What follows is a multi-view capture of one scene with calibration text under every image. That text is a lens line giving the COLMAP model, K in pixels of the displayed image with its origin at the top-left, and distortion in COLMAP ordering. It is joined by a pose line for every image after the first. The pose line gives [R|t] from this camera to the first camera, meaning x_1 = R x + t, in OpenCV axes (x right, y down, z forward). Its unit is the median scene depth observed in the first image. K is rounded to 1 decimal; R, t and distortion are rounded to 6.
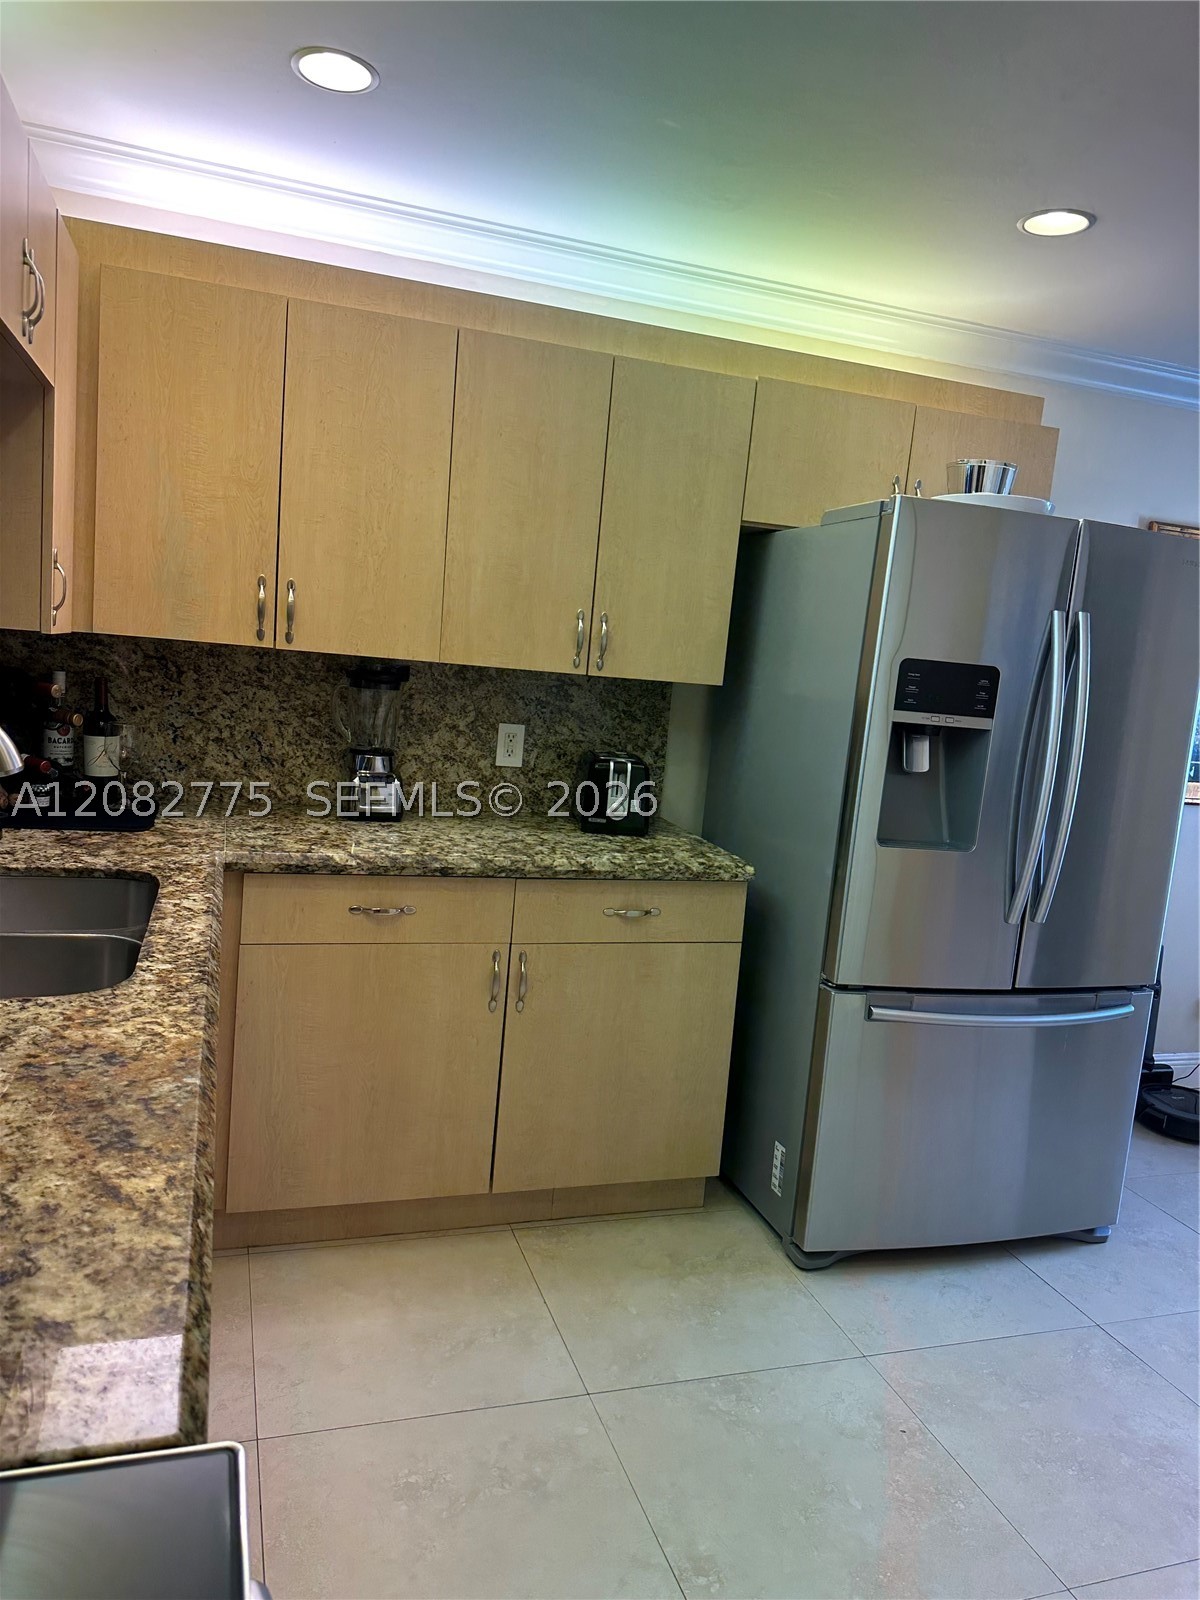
lens RADIAL K [[1121.3, 0, 589.6], [0, 1121.3, 809.1], [0, 0, 1]] dist [0.072178, -0.099972]
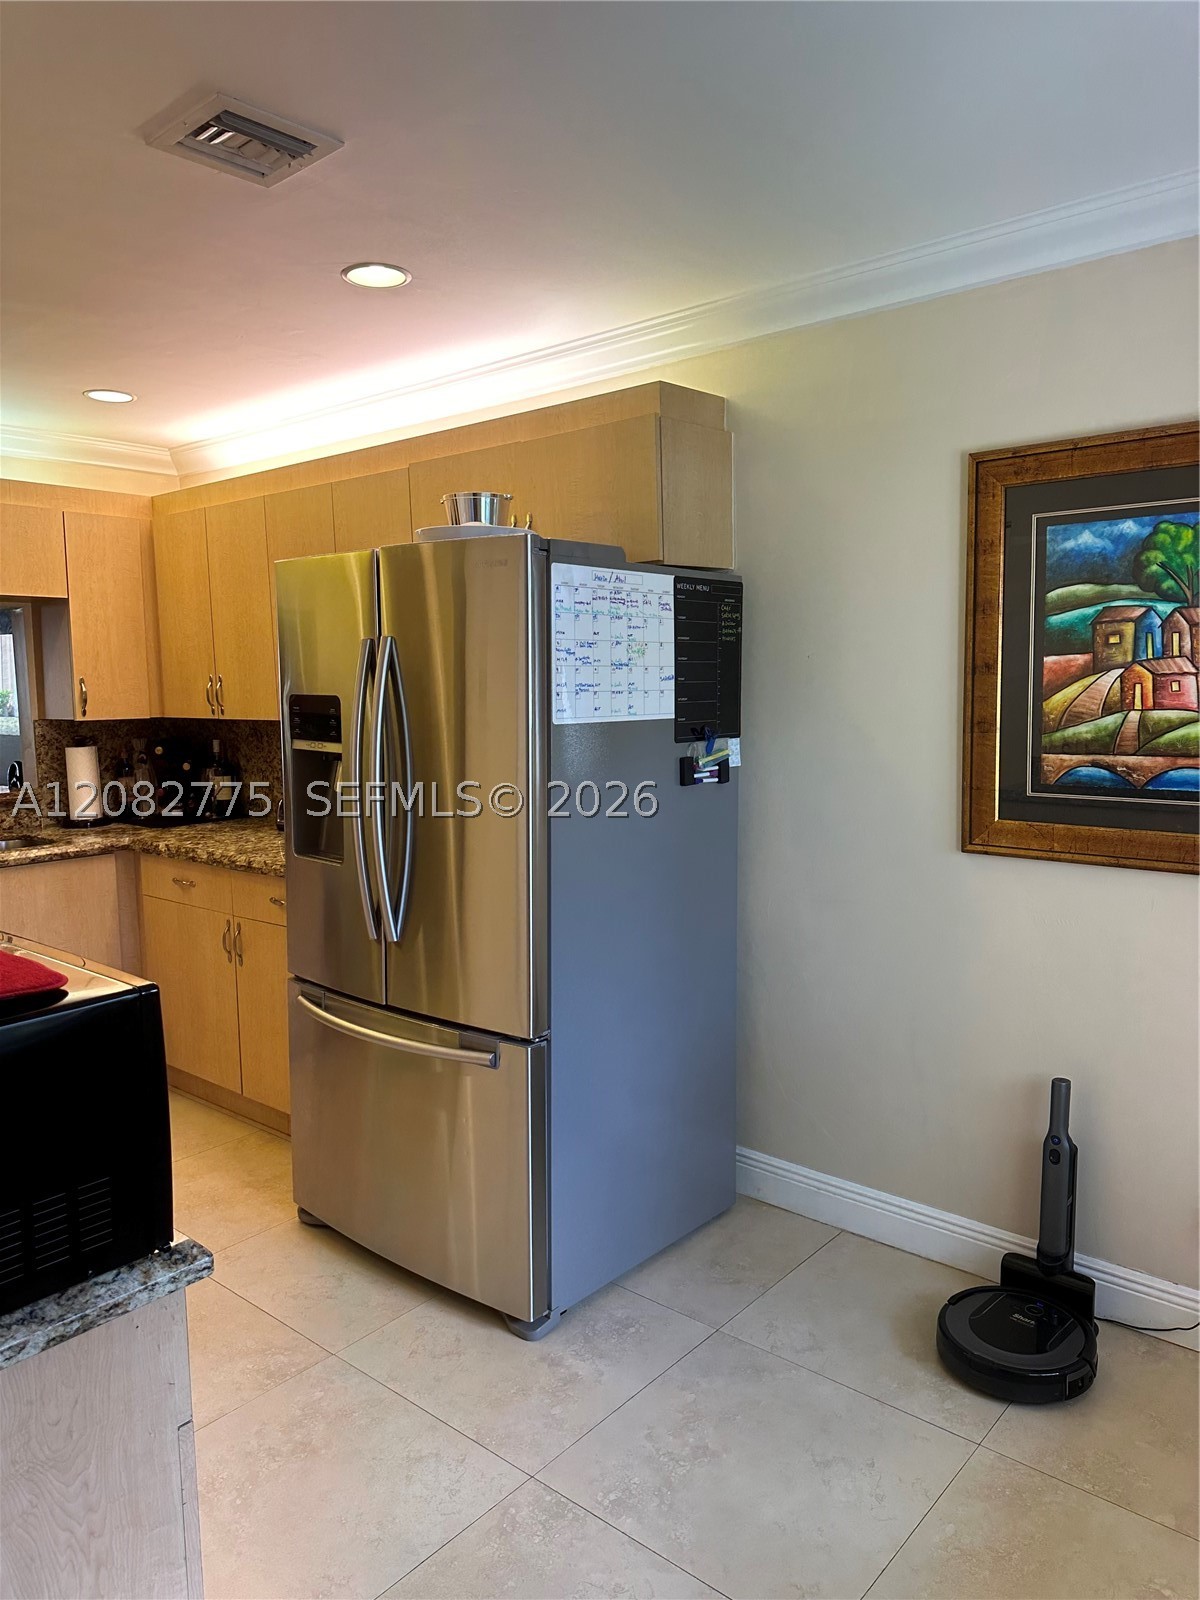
lens RADIAL K [[1121.3, 0, 601.1], [0, 1121.3, 792.2], [0, 0, 1]] dist [0.072178, -0.099972]
pose [[0.517893, -0.007887, -0.855409, 1.370517], [-0.055564, 0.997536, -0.042838, -0.000317], [0.853639, 0.069716, 0.516179, 0.637511]]
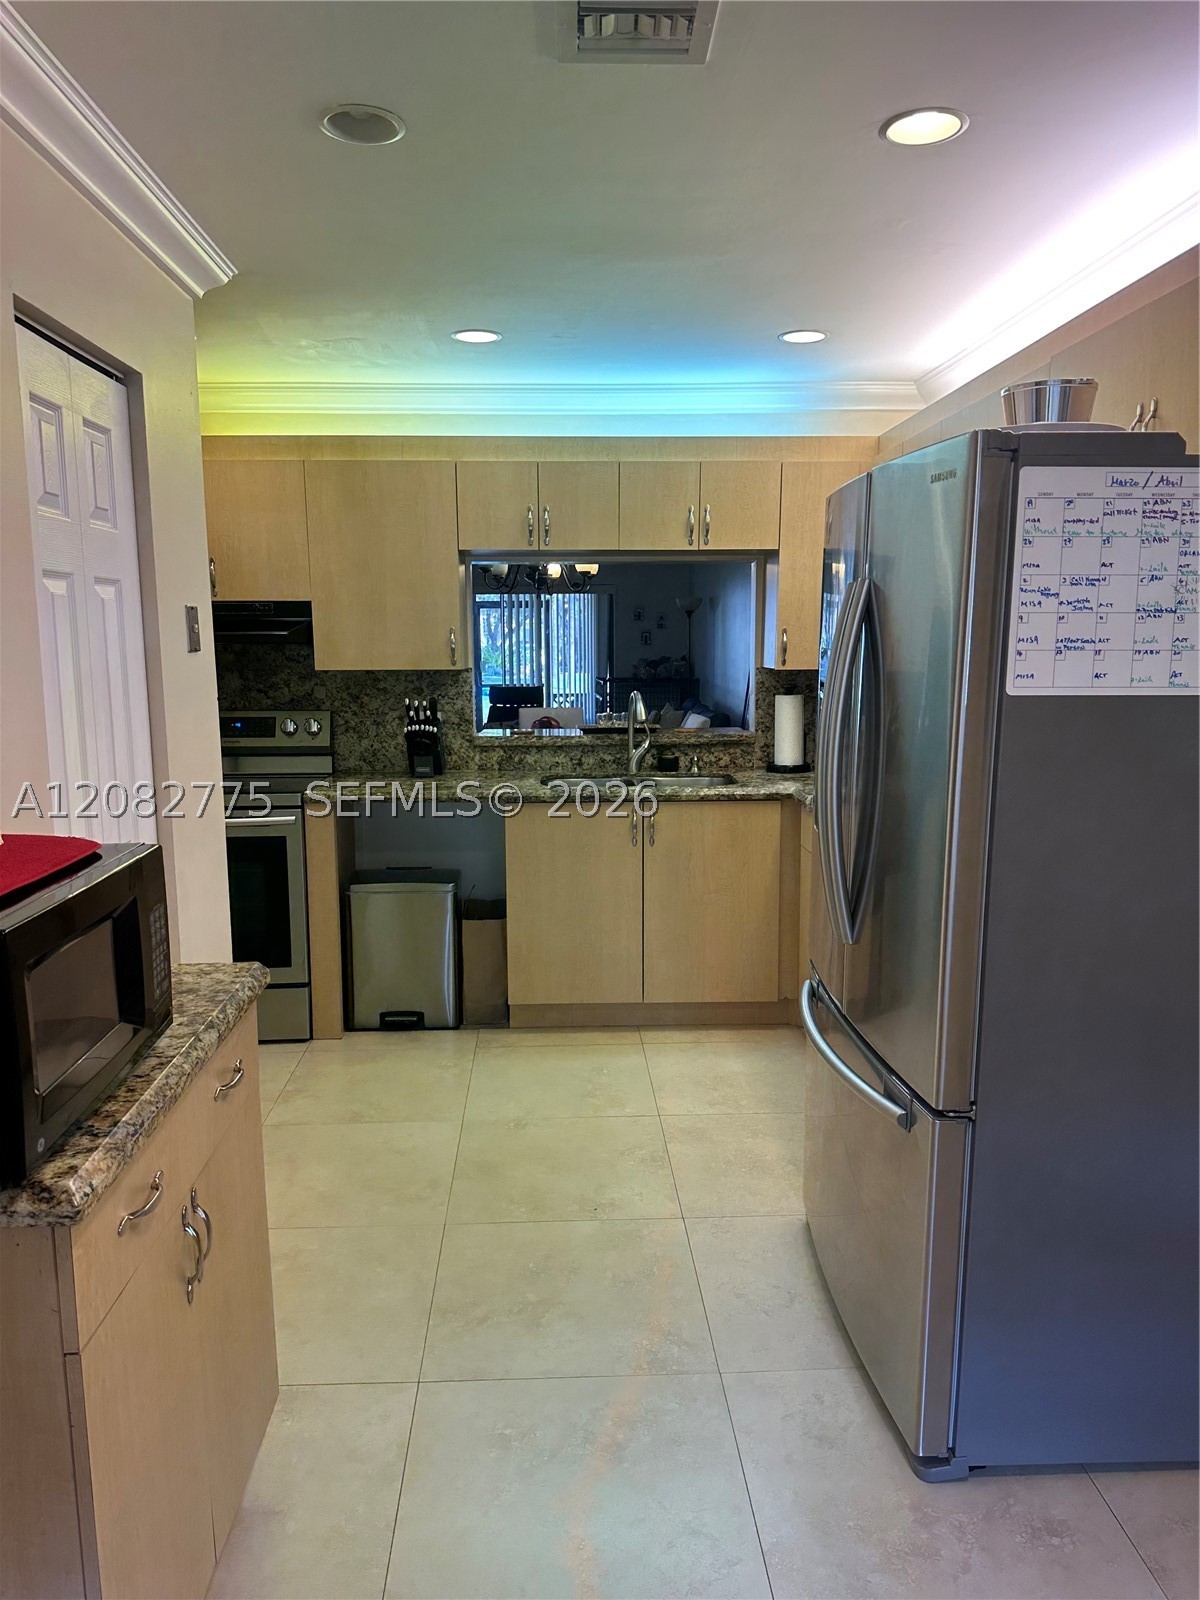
lens RADIAL K [[1121.3, 0, 596.8], [0, 1121.3, 797.3], [0, 0, 1]] dist [0.072178, -0.099972]
pose [[-0.272560, 0.051713, -0.960748, 1.275160], [-0.149437, 0.984161, 0.095368, -0.061343], [0.950463, 0.169565, -0.260515, 1.031235]]
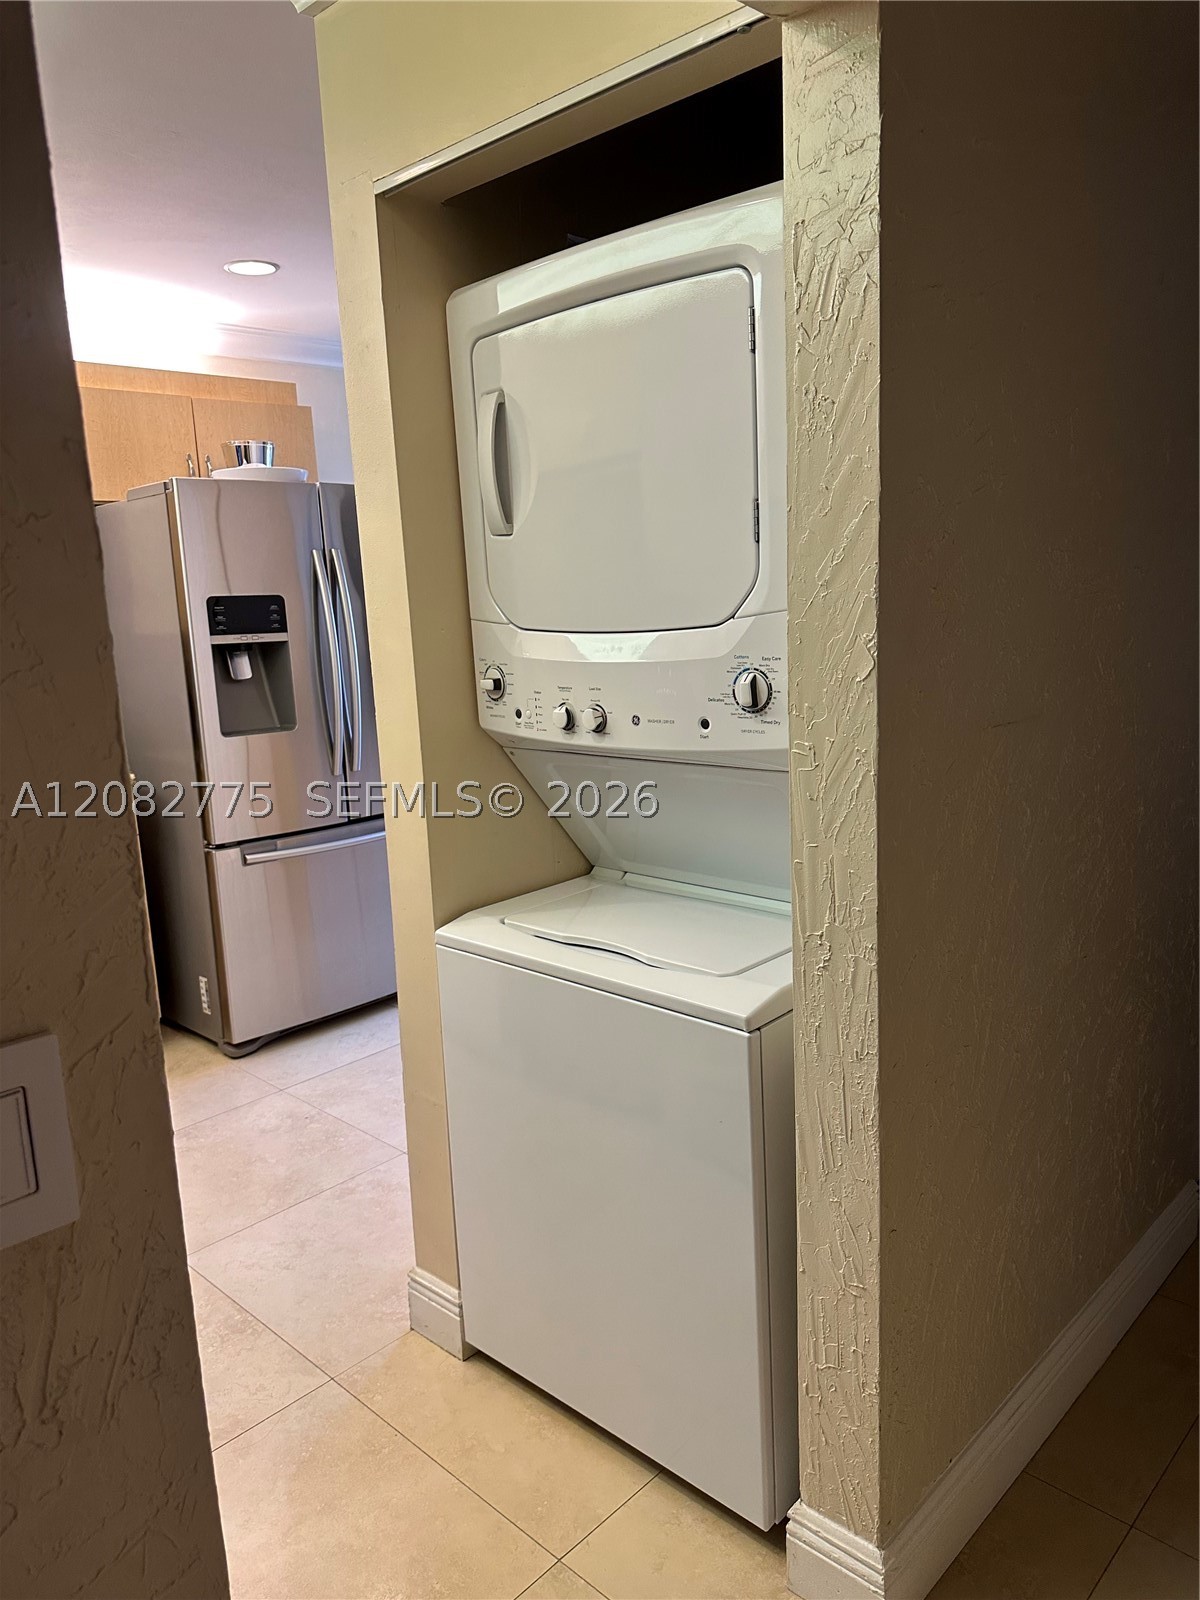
lens RADIAL K [[1121.3, 0, 606.7], [0, 1121.3, 795.0], [0, 0, 1]] dist [0.072178, -0.099972]
pose [[0.871939, -0.207753, 0.443351, 0.041405], [0.184989, 0.978181, 0.094556, 0.055425], [-0.453322, -0.000432, 0.891347, -0.402943]]
